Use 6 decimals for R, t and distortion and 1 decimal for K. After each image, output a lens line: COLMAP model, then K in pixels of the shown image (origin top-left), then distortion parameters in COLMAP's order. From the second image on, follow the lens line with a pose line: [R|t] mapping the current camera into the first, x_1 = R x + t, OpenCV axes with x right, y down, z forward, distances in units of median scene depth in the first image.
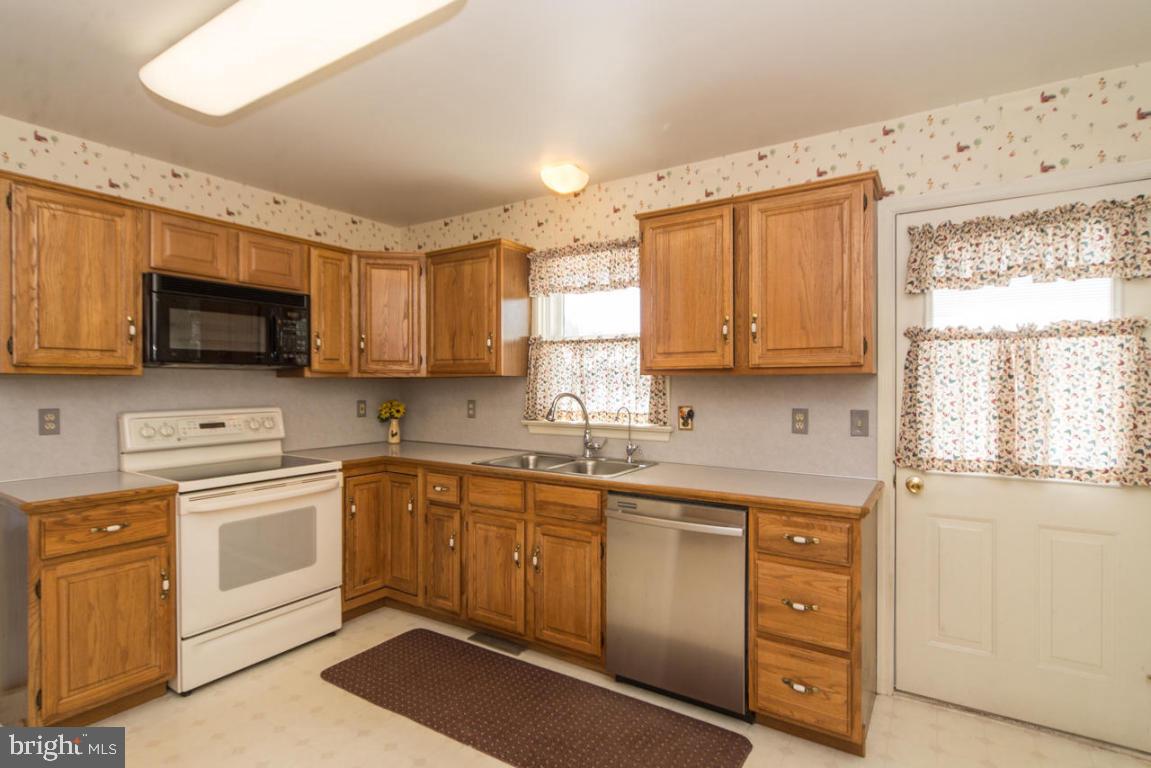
lens RADIAL K [[565.5, 0, 573.6], [0, 565.5, 388.3], [0, 0, 1]] dist [-0.001893, -0.000031]
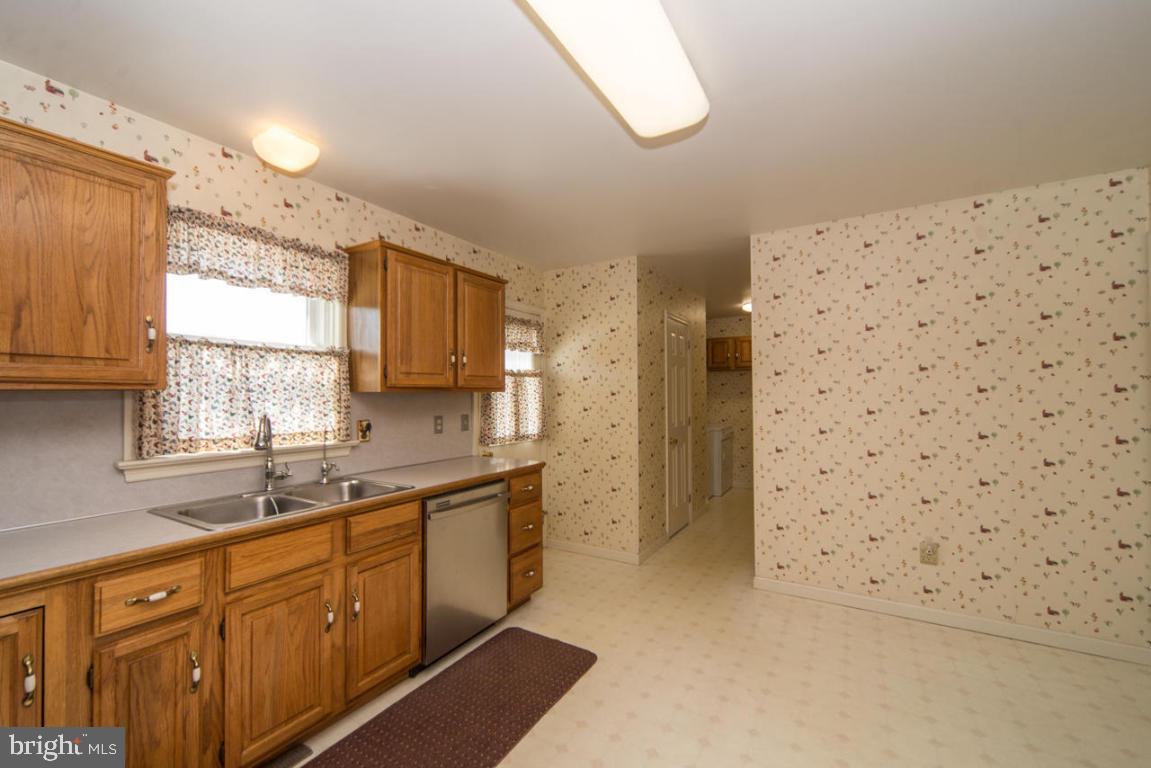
lens RADIAL K [[474.5, 0, 573.3], [0, 474.5, 388.9], [0, 0, 1]] dist [0.000406, 0.000065]
pose [[-0.038364, 0.015385, 0.999145, -0.829191], [0.017919, 0.999731, -0.014706, -0.008869], [-0.999103, 0.017340, -0.038629, 0.713535]]
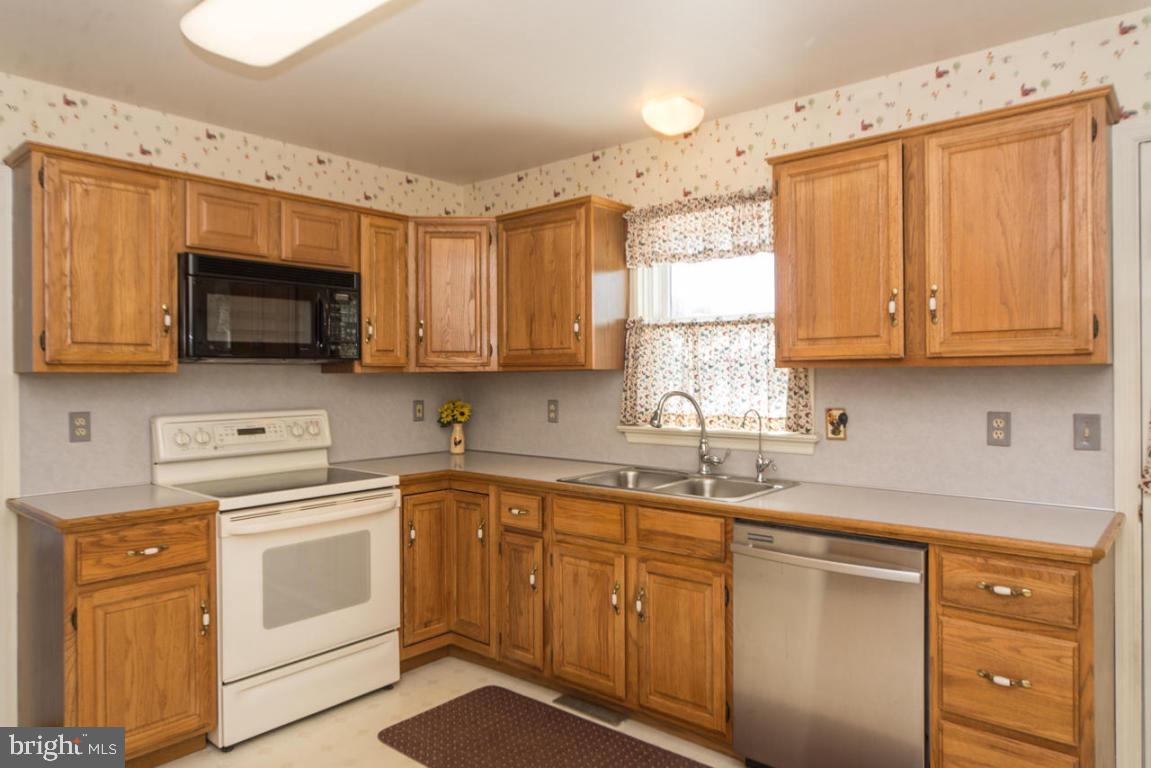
lens RADIAL K [[734.2, 0, 574.4], [0, 734.2, 379.0], [0, 0, 1]] dist [-0.004099, 0.003176]
pose [[0.991189, -0.005562, -0.132342, -0.020930], [0.005067, 0.999979, -0.004075, -0.005994], [0.132362, 0.003368, 0.991196, -0.020514]]
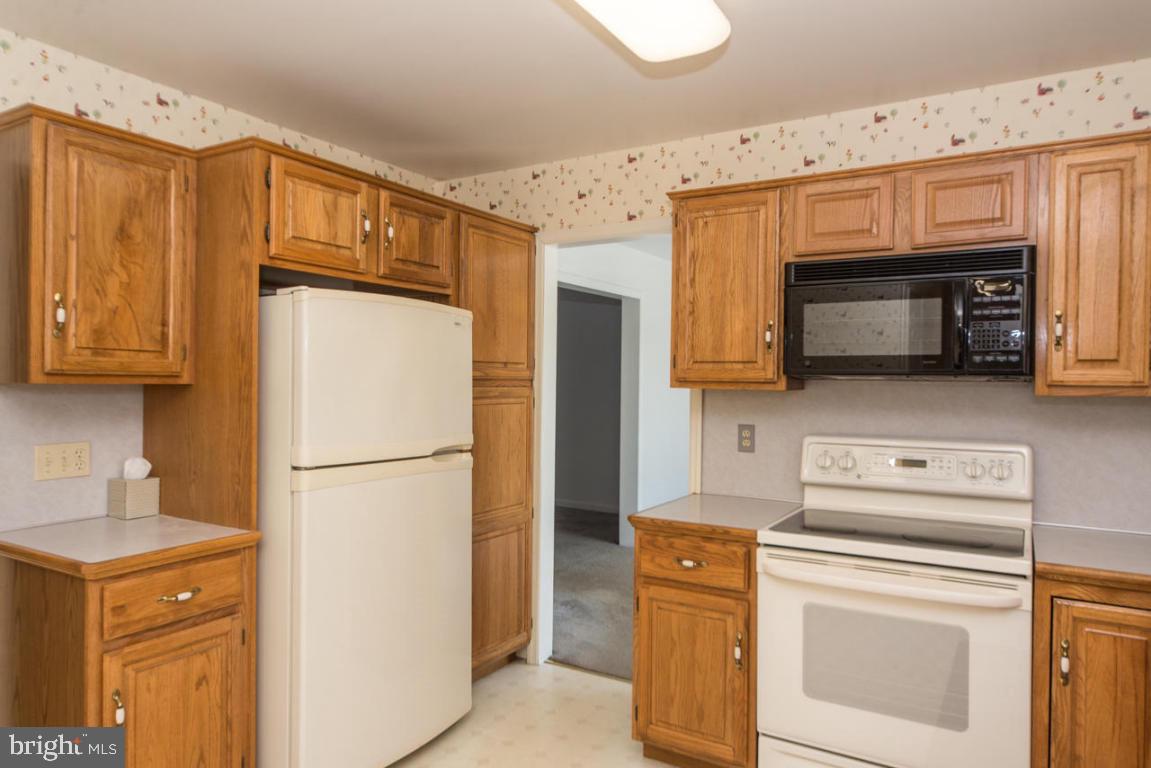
lens RADIAL K [[758.0, 0, 568.6], [0, 758.0, 375.7], [0, 0, 1]] dist [-0.002656, 0.000172]
pose [[0.011402, -0.000416, -0.999935, 0.317178], [-0.017024, 0.999855, -0.000610, -0.037541], [0.999790, 0.017030, 0.011394, 0.660007]]
